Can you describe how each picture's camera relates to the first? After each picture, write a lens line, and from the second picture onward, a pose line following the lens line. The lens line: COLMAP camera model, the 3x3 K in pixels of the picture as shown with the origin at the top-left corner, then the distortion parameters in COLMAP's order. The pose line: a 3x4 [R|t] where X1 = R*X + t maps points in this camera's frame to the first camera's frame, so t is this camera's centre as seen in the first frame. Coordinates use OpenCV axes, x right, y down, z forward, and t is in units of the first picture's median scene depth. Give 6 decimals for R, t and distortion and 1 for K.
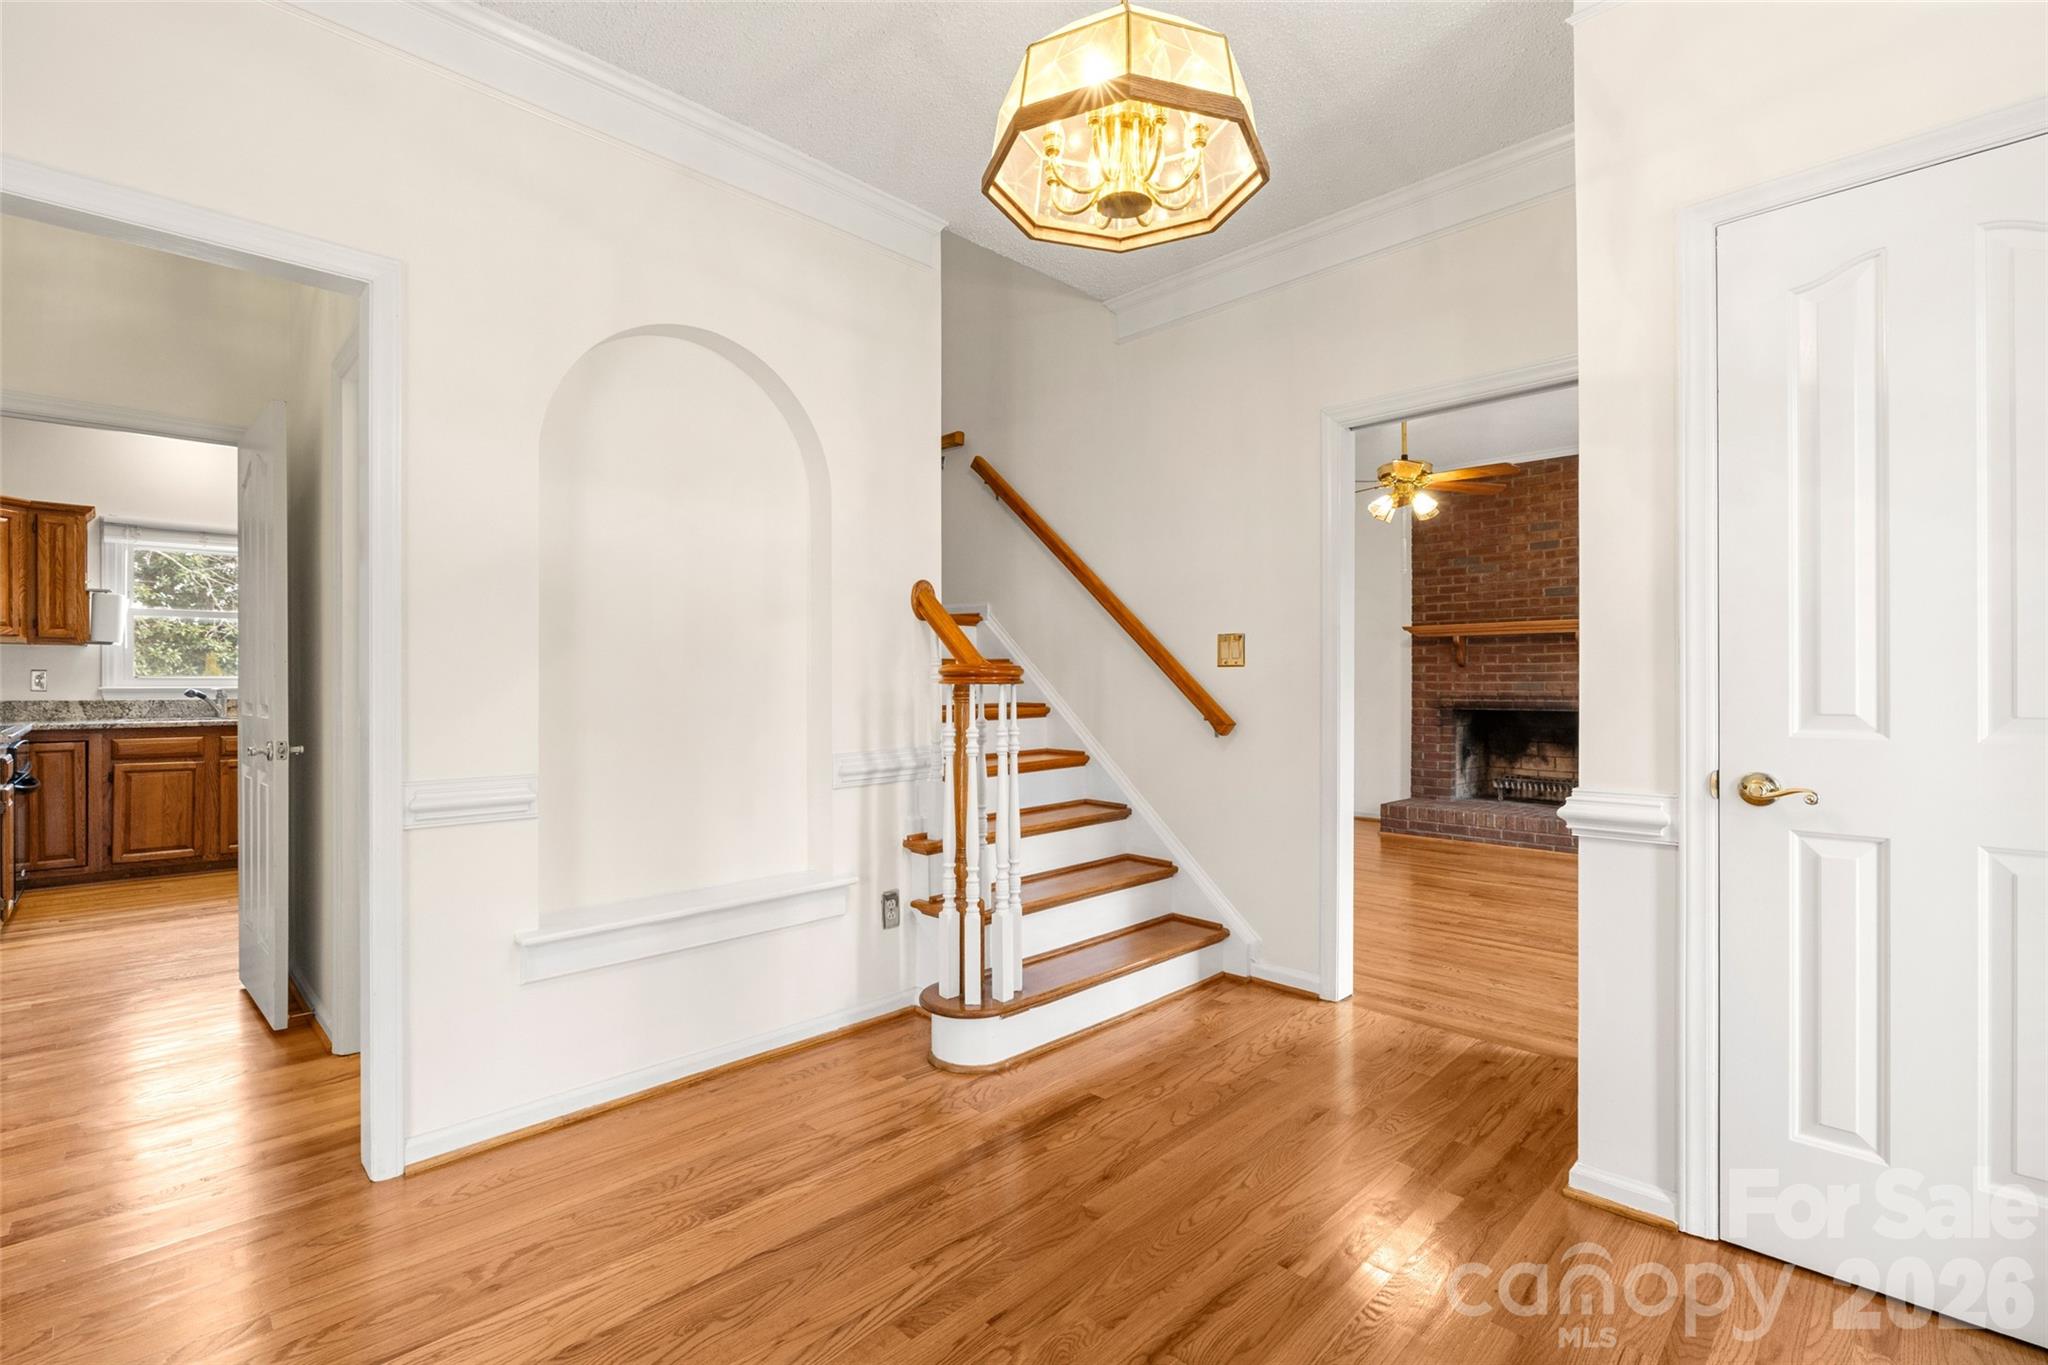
lens RADIAL K [[913.9, 0, 1016.1], [0, 913.9, 683.0], [0, 0, 1]] dist [-0.003709, -0.000099]
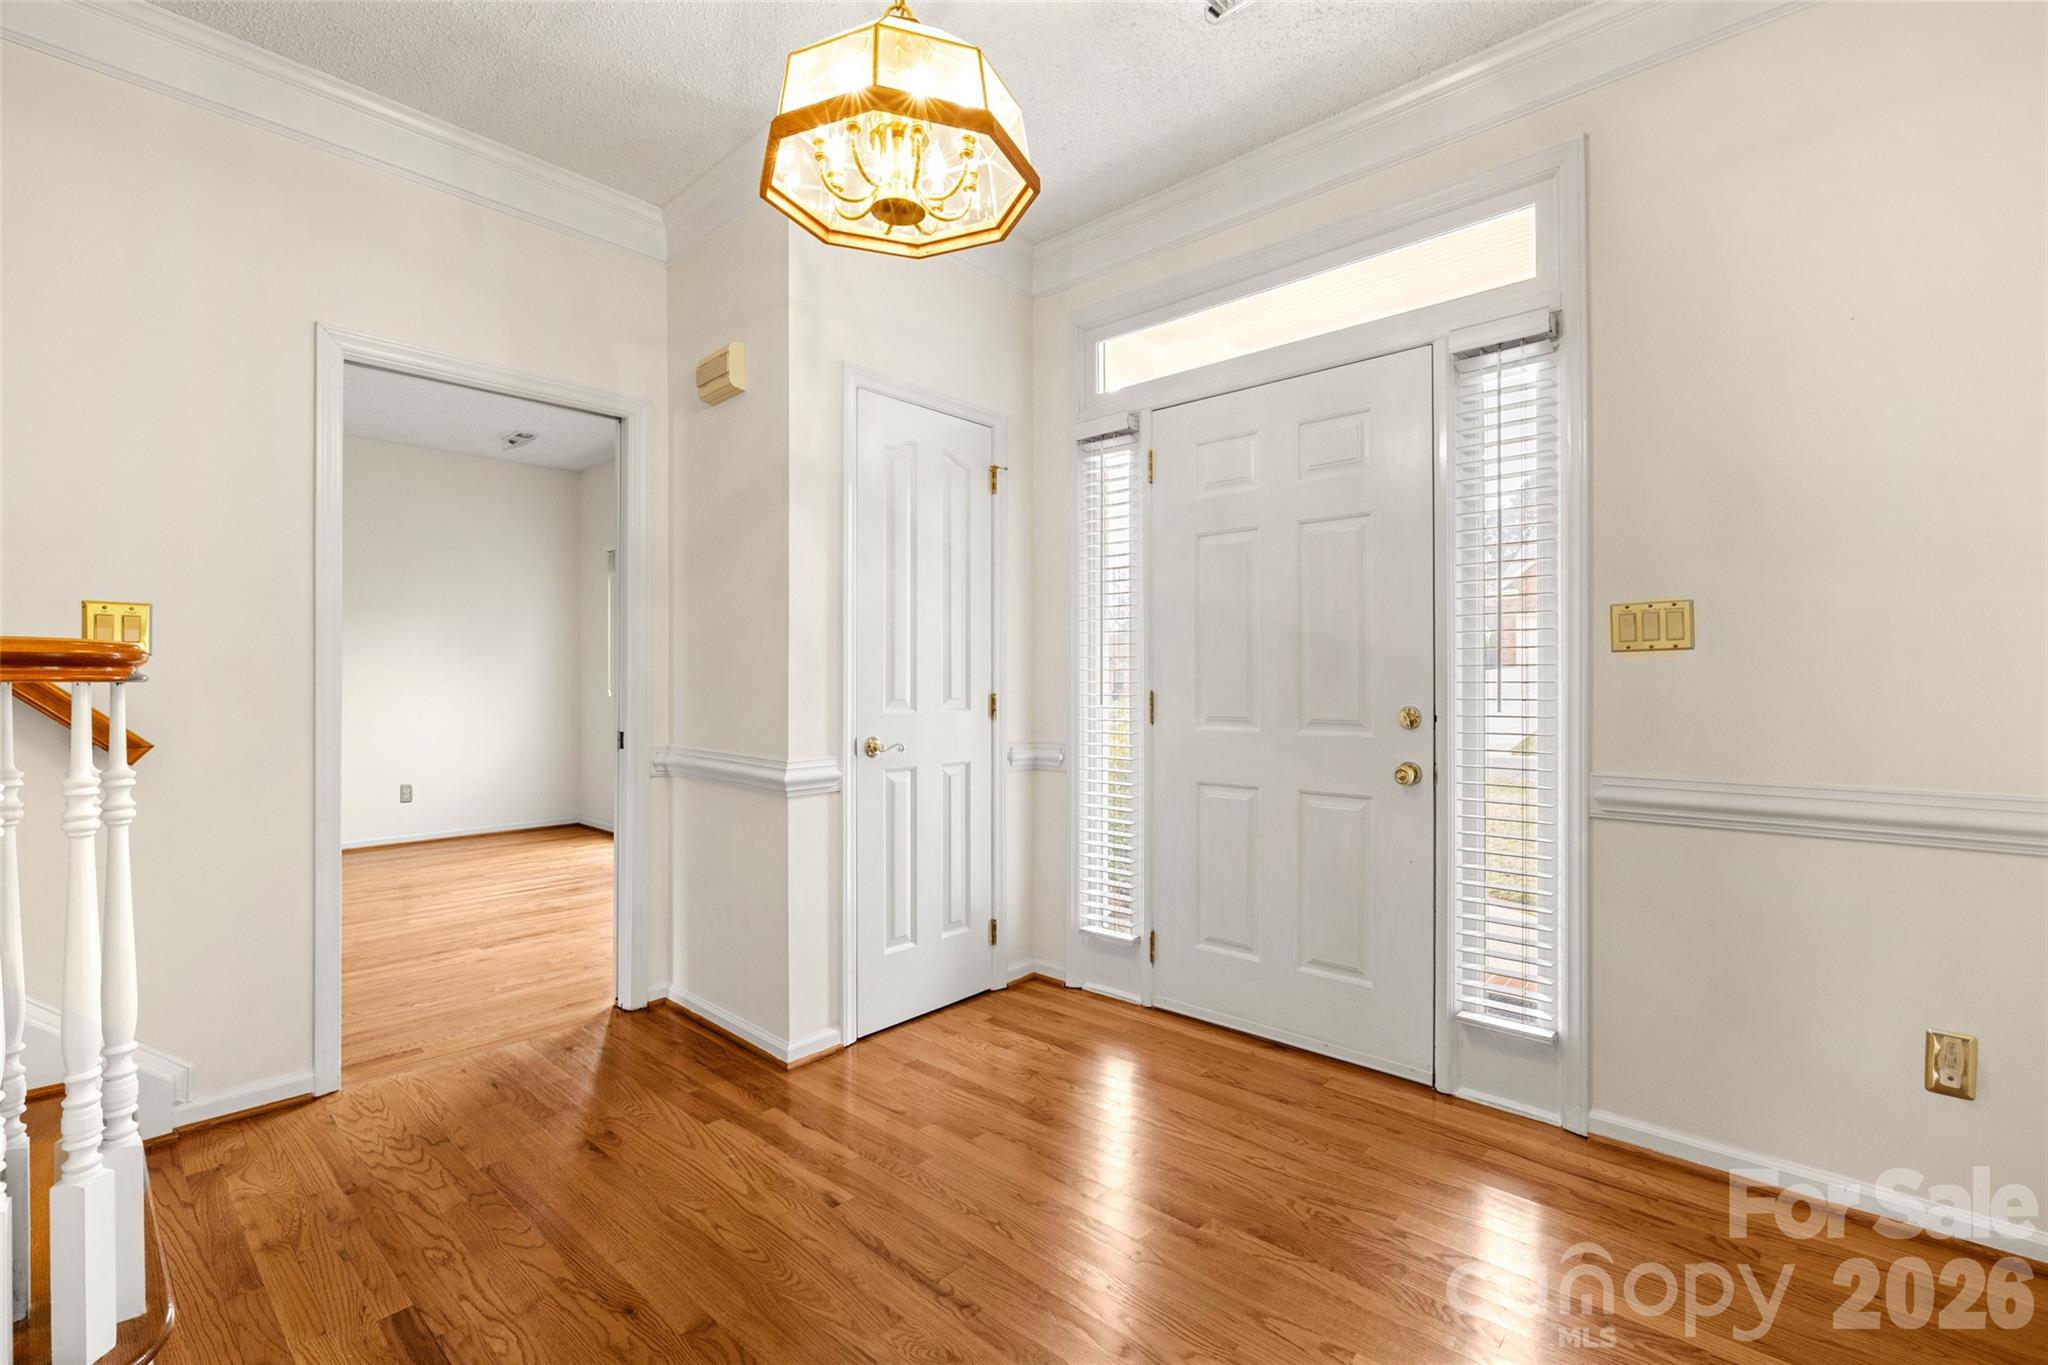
lens RADIAL K [[913.9, 0, 1016.1], [0, 913.9, 683.0], [0, 0, 1]] dist [-0.003709, -0.000099]
pose [[-0.046544, -0.002573, 0.998913, -0.766061], [0.000168, 0.999997, 0.002583, -0.000431], [-0.998916, 0.000288, -0.046544, 0.771414]]
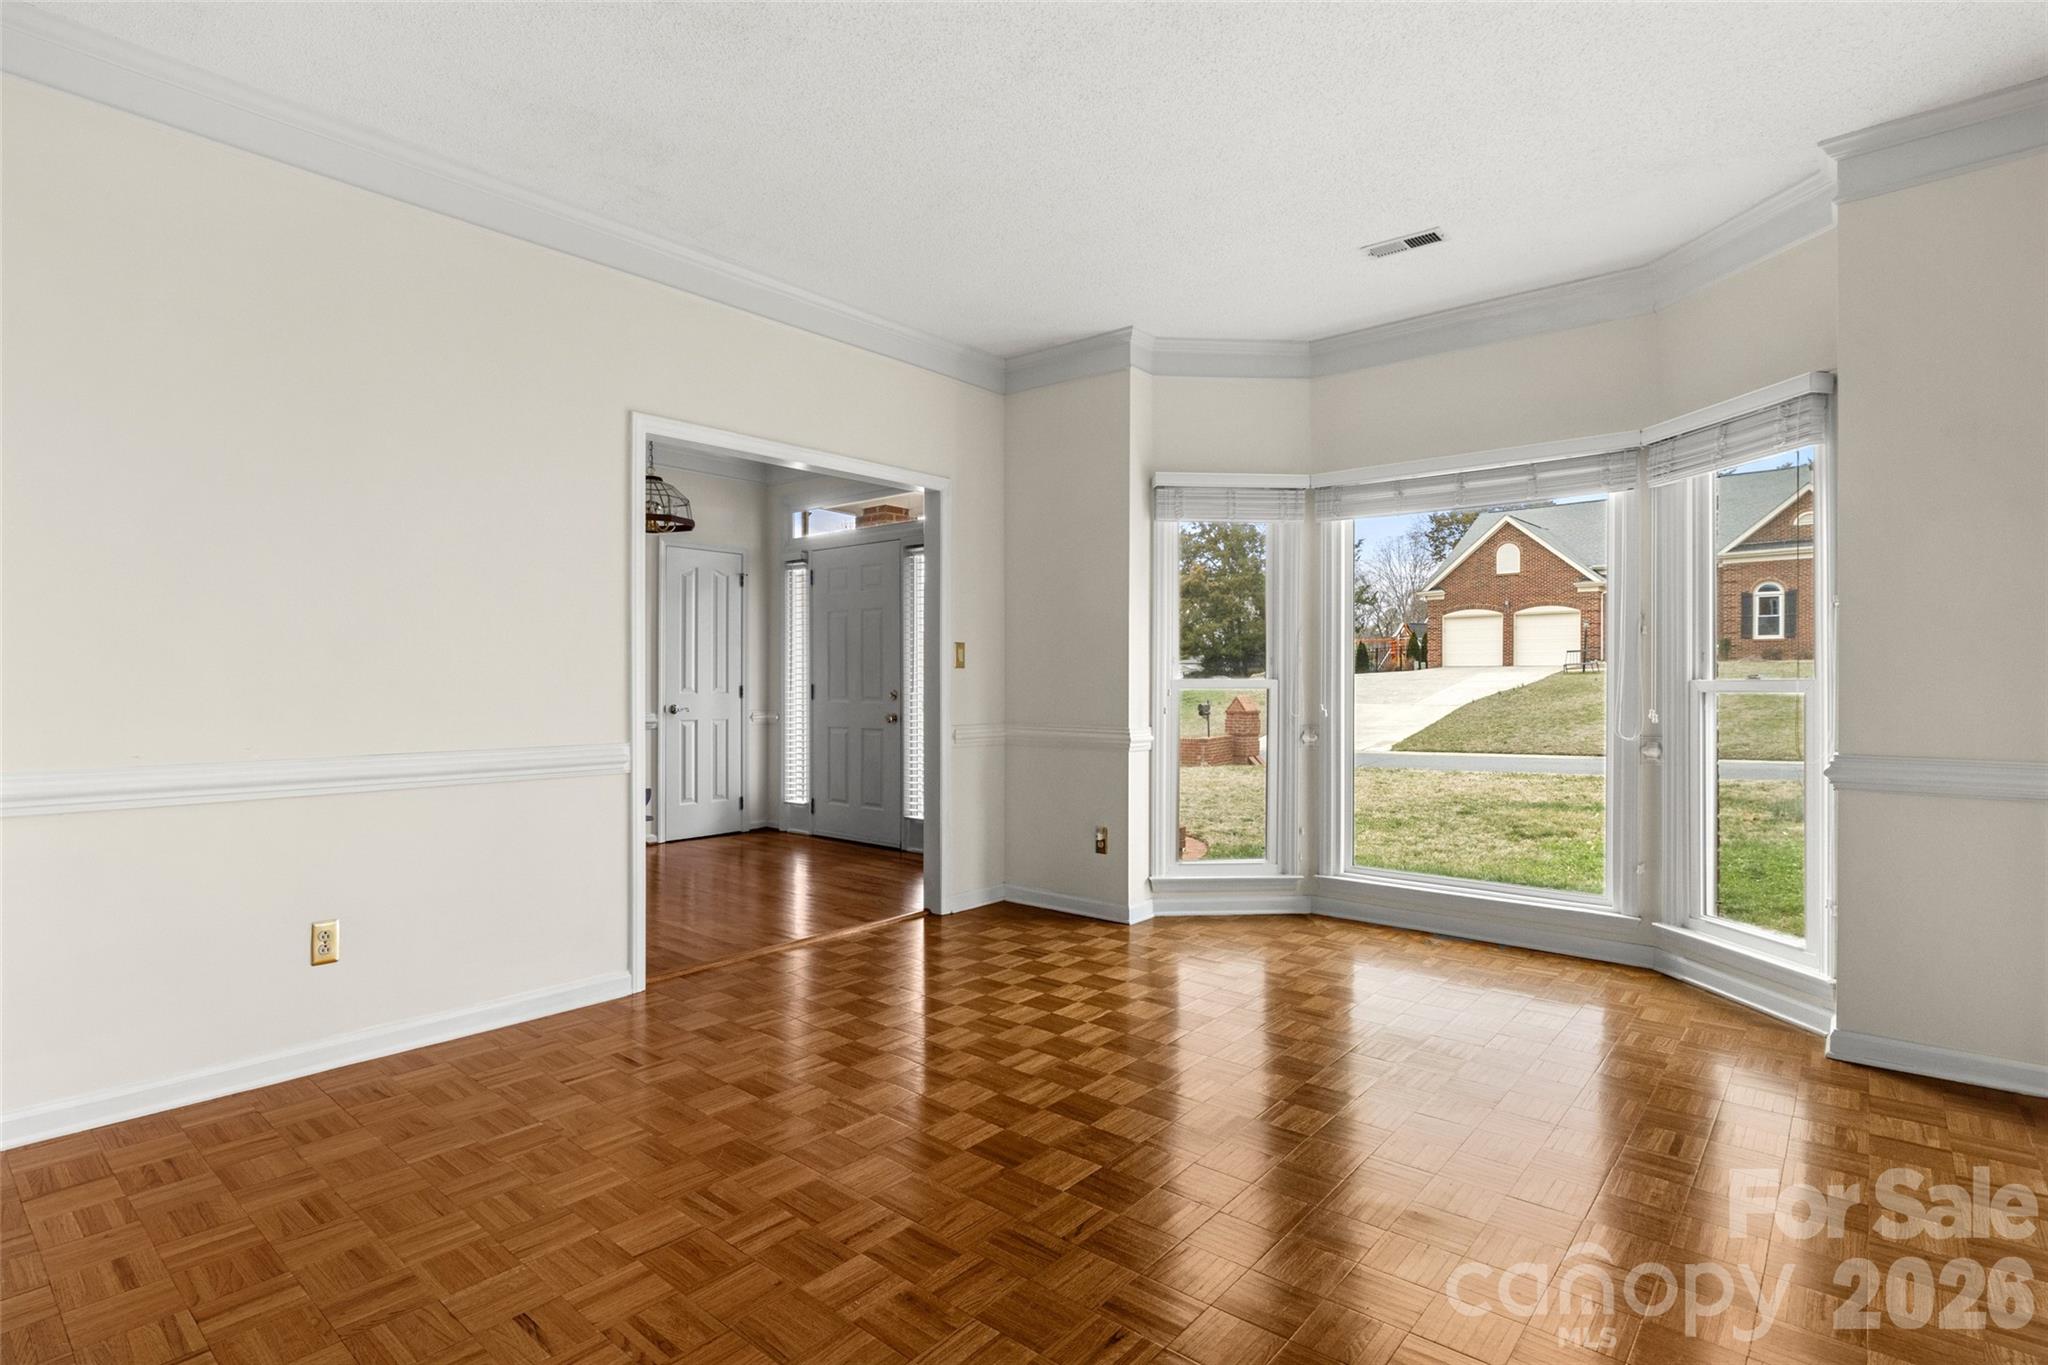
lens RADIAL K [[1028.6, 0, 1024.0], [0, 1028.6, 682.5], [0, 0, 1]] dist [-0.000799, -0.000092]
pose [[-0.091729, -0.003820, 0.995777, -3.082631], [-0.002050, 0.999991, 0.003647, -0.003817], [-0.995782, -0.001707, -0.091736, 0.012523]]
